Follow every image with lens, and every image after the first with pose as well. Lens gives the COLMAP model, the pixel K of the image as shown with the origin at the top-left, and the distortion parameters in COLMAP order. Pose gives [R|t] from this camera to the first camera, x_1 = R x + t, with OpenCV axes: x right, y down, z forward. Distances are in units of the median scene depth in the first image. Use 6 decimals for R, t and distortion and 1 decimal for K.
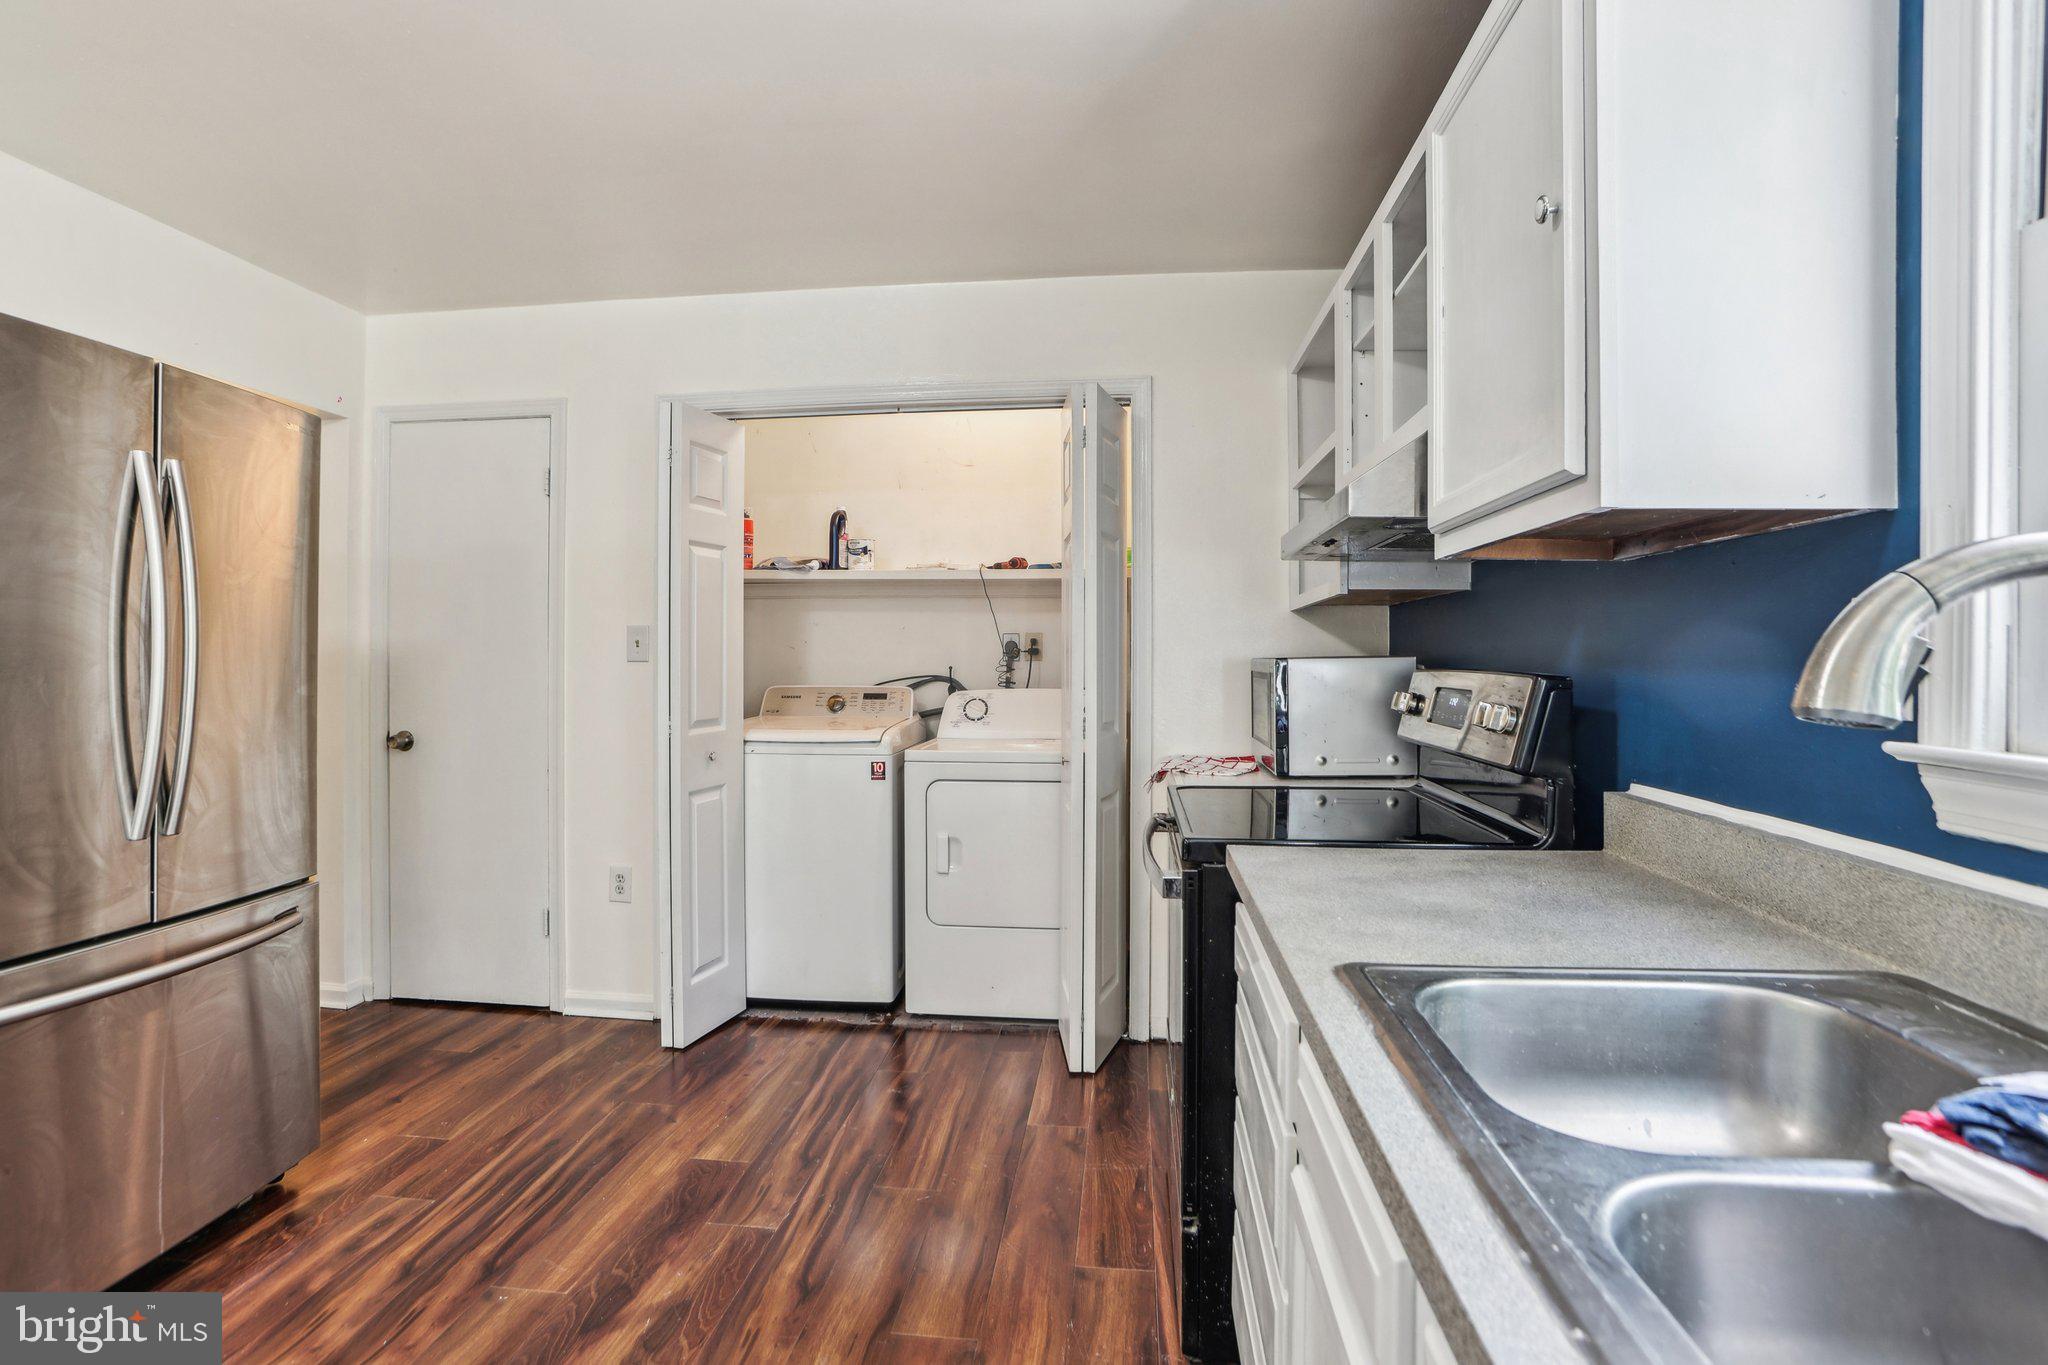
lens RADIAL K [[1034.5, 0, 1020.1], [0, 1034.5, 659.5], [0, 0, 1]] dist [-0.083289, 0.044710]
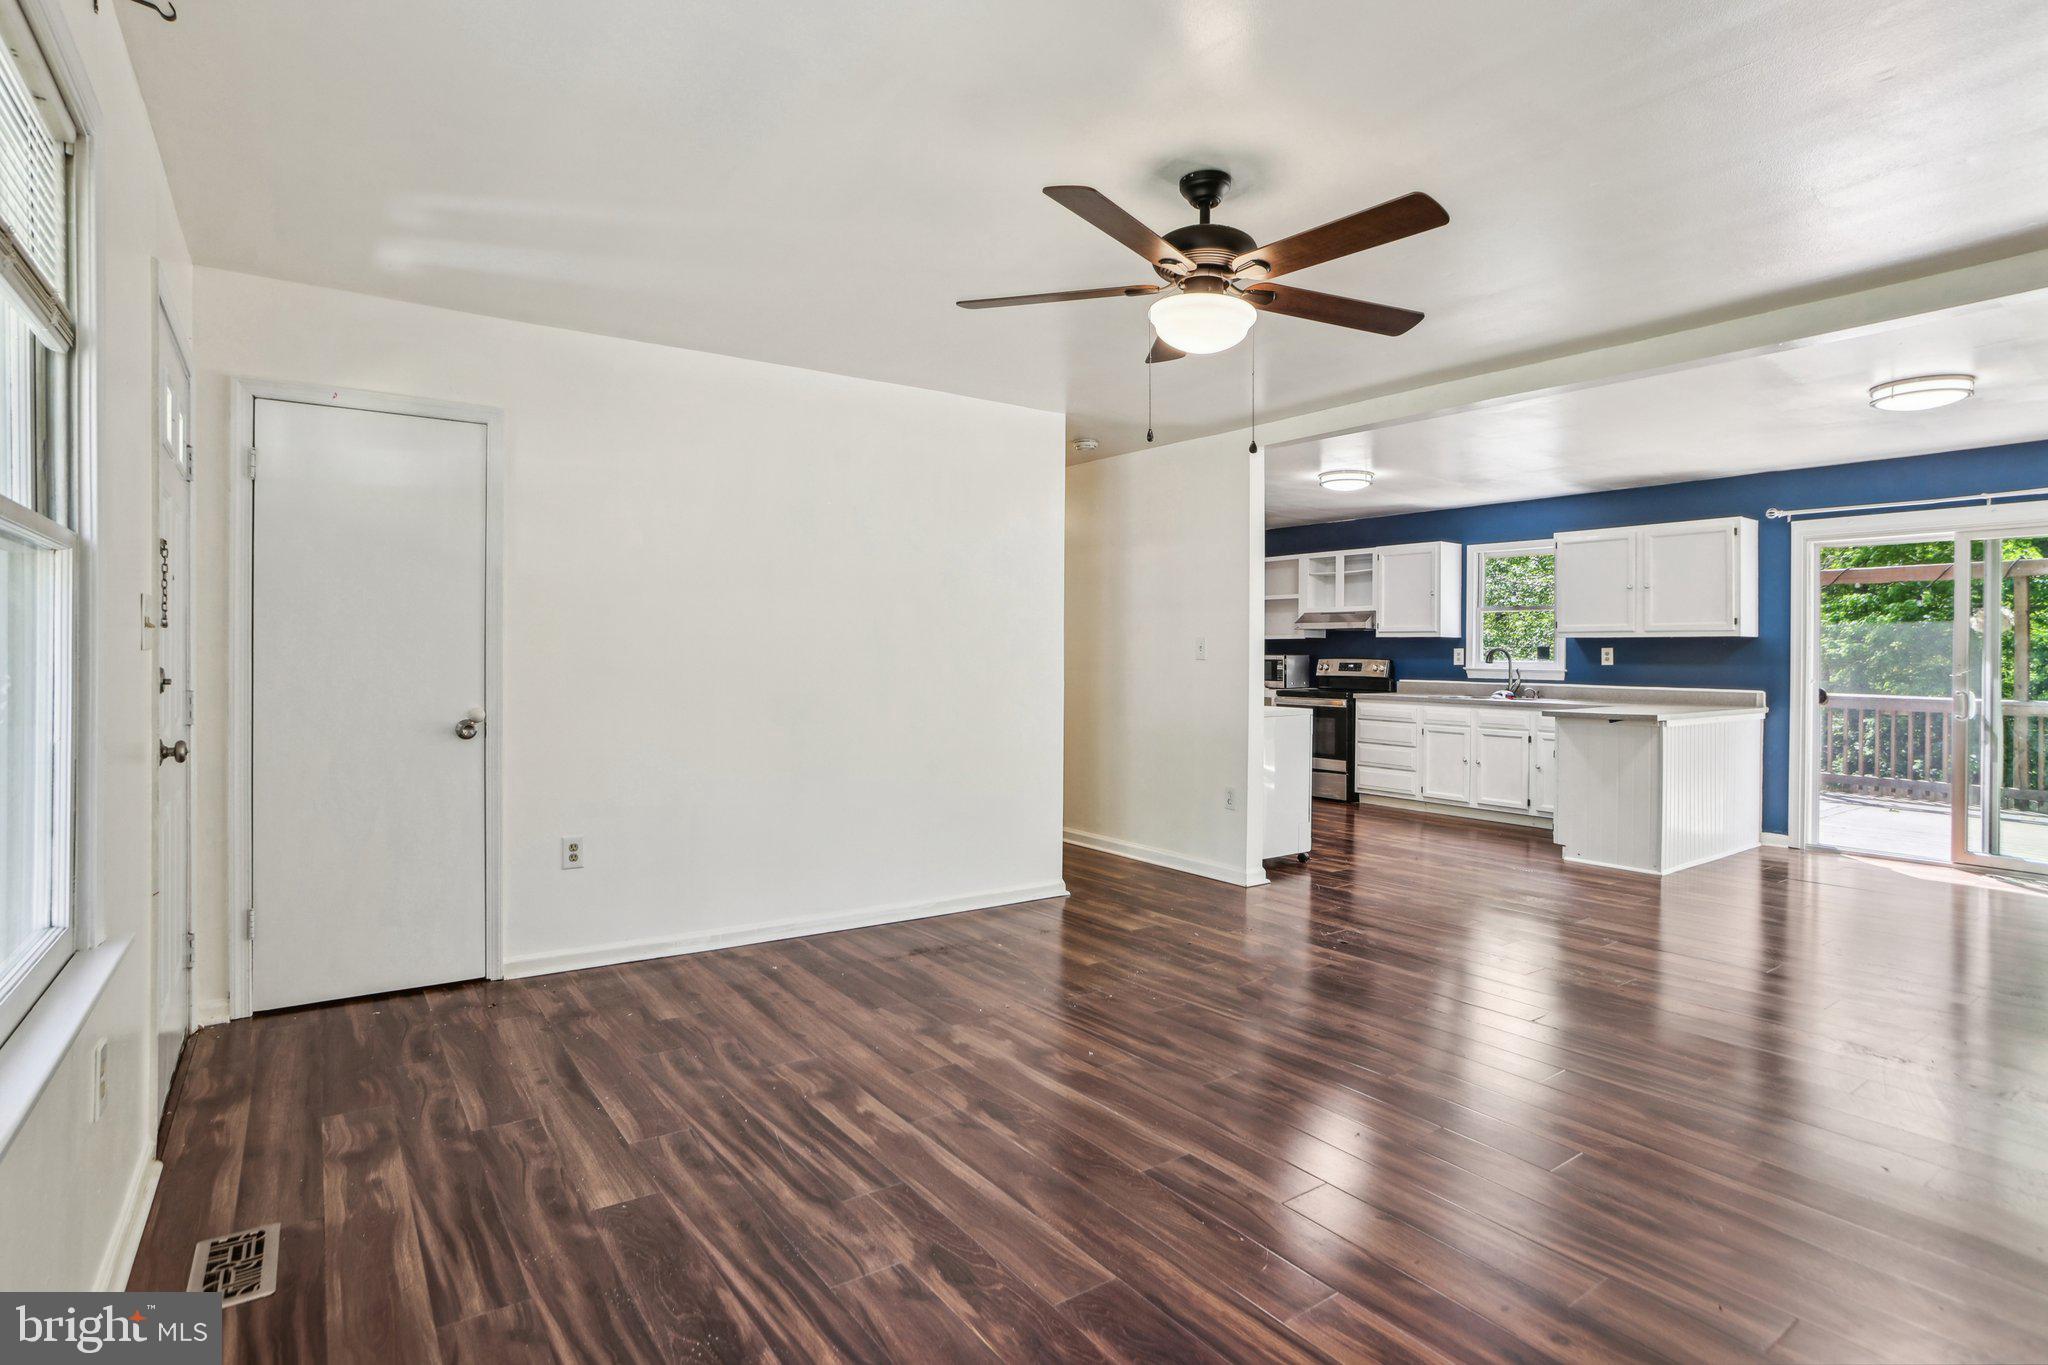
lens RADIAL K [[1034.5, 0, 1020.1], [0, 1034.5, 659.5], [0, 0, 1]] dist [-0.083289, 0.044710]
pose [[0.742201, -0.001448, 0.670175, -2.869535], [-0.004011, 0.999970, 0.006602, -0.007513], [-0.670165, -0.007589, 0.742173, -1.065487]]
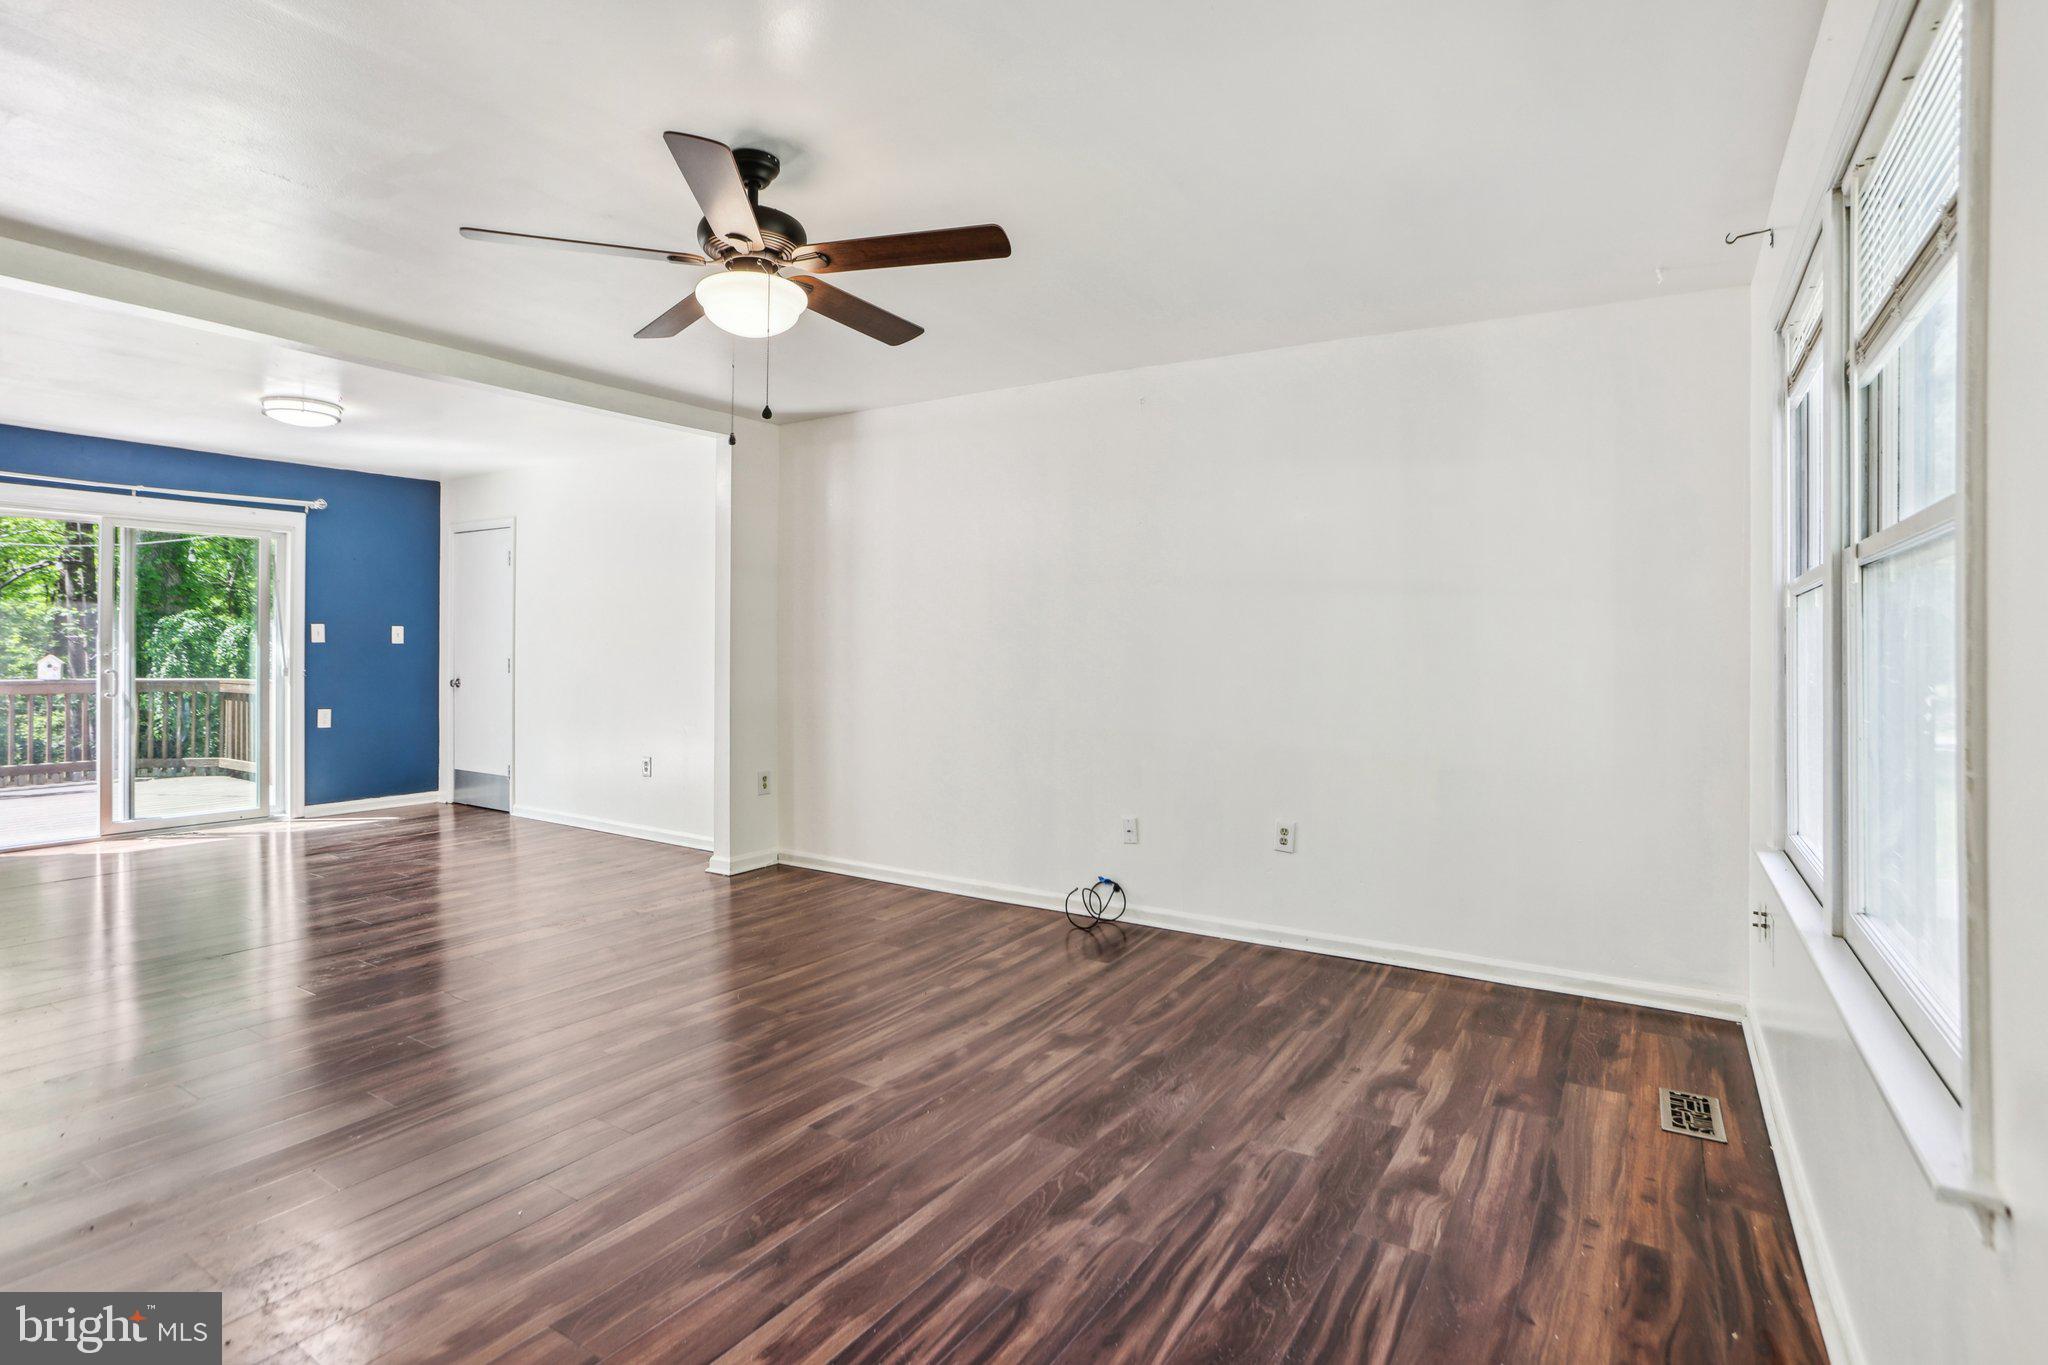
lens RADIAL K [[998.4, 0, 1022.6], [0, 998.4, 642.8], [0, 0, 1]] dist [-0.042474, 0.000347]
pose [[-0.890721, -0.005647, 0.454515, -2.737842], [-0.006197, 0.999981, 0.000280, -0.007560], [-0.454508, -0.002567, -0.890739, 0.218561]]
